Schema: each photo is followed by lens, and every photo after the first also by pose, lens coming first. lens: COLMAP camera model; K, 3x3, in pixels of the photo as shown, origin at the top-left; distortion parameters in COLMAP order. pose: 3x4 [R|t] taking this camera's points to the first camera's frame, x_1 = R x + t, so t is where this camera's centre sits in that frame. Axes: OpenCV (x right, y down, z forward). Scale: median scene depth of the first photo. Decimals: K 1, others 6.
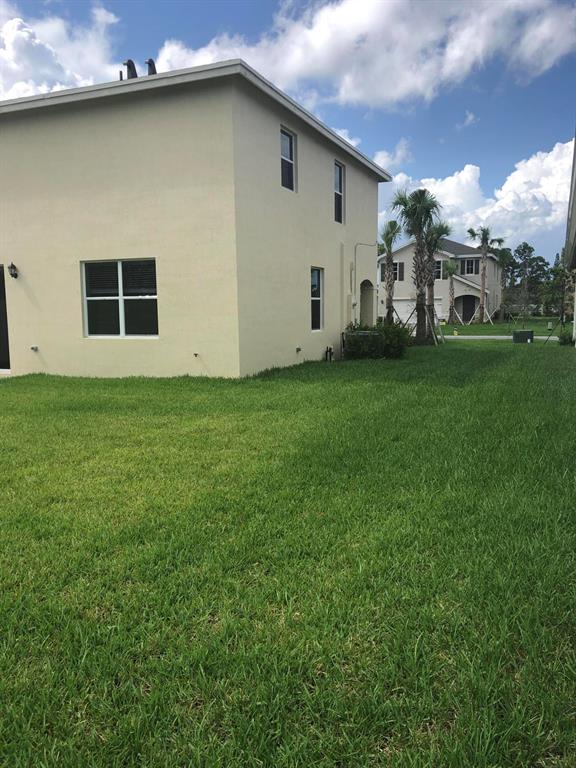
lens RADIAL K [[623.0, 0, 286.5], [0, 623.0, 384.5], [0, 0, 1]] dist [0.028920, -0.045673]
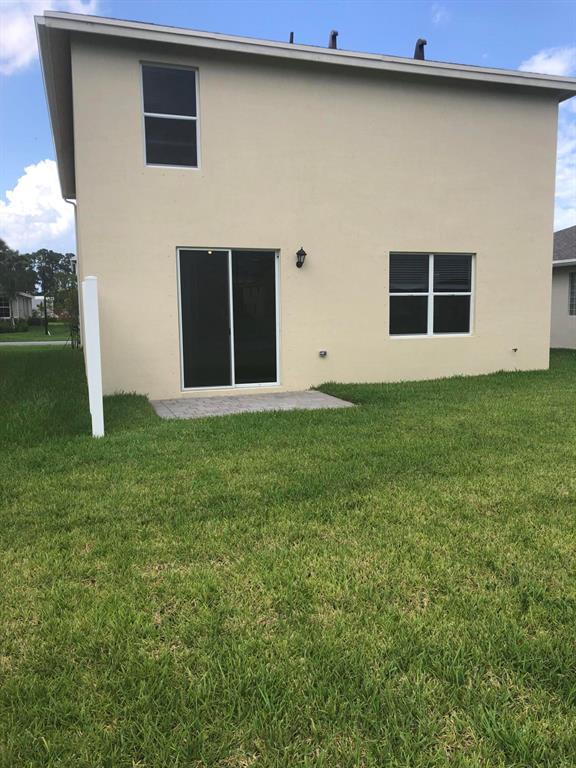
lens RADIAL K [[623.0, 0, 288.5], [0, 623.0, 386.5], [0, 0, 1]] dist [0.028920, -0.045673]
pose [[0.760034, -0.075441, 0.645490, -1.039445], [0.079023, 0.996597, 0.023430, -0.039613], [-0.645061, 0.033201, 0.763409, 0.430086]]
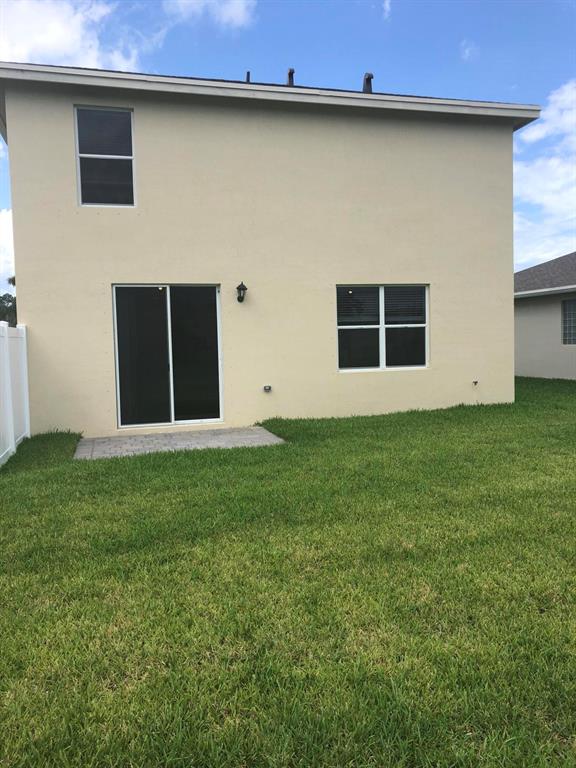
lens RADIAL K [[623.0, 0, 284.1], [0, 623.0, 380.4], [0, 0, 1]] dist [0.028920, -0.045673]
pose [[0.796612, -0.045634, 0.602767, -0.930503], [0.086820, 0.995445, -0.039378, -0.036990], [-0.598224, 0.083701, 0.796945, 0.368276]]
